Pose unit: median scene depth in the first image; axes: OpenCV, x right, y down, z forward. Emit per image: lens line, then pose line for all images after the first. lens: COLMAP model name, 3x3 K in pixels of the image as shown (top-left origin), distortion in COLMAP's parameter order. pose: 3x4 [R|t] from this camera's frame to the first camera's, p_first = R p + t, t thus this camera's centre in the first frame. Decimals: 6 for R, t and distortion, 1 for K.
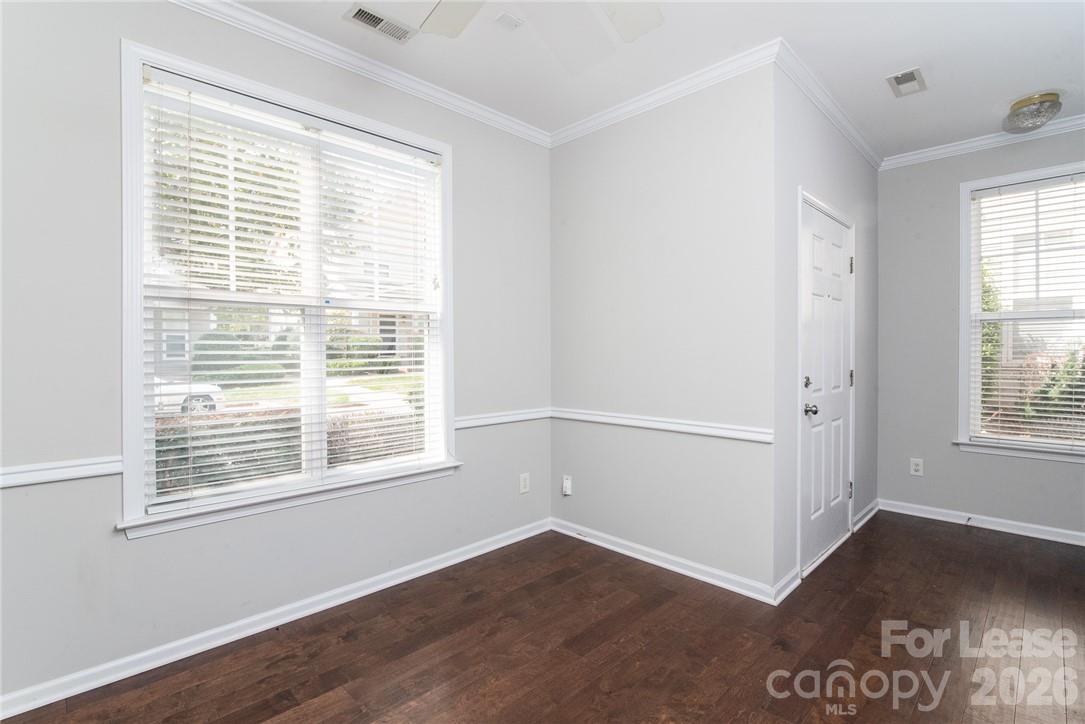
lens RADIAL K [[505.0, 0, 536.6], [0, 505.0, 354.1], [0, 0, 1]] dist [-0.002604, -0.000251]
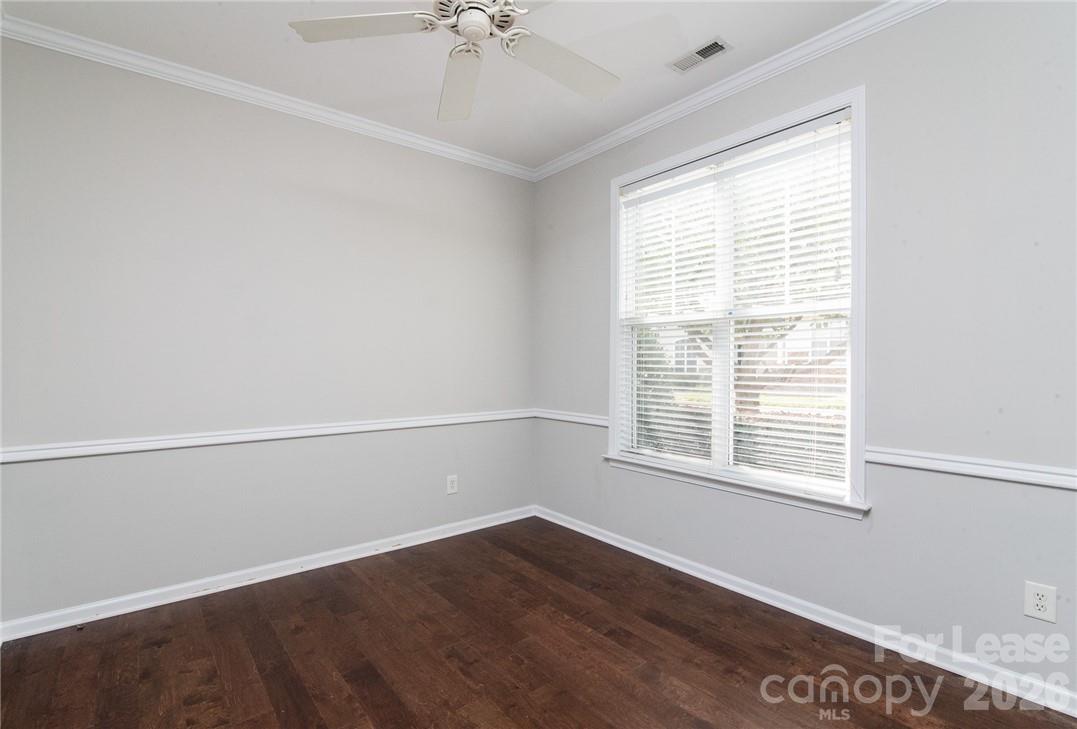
lens RADIAL K [[505.2, 0, 538.5], [0, 505.2, 364.5], [0, 0, 1]] dist [-0.044566, 0.000074]
pose [[-0.101024, 0.014747, -0.994775, 0.785470], [0.002305, 0.999891, 0.014588, -0.009001], [0.994881, -0.000819, -0.101047, 0.757652]]
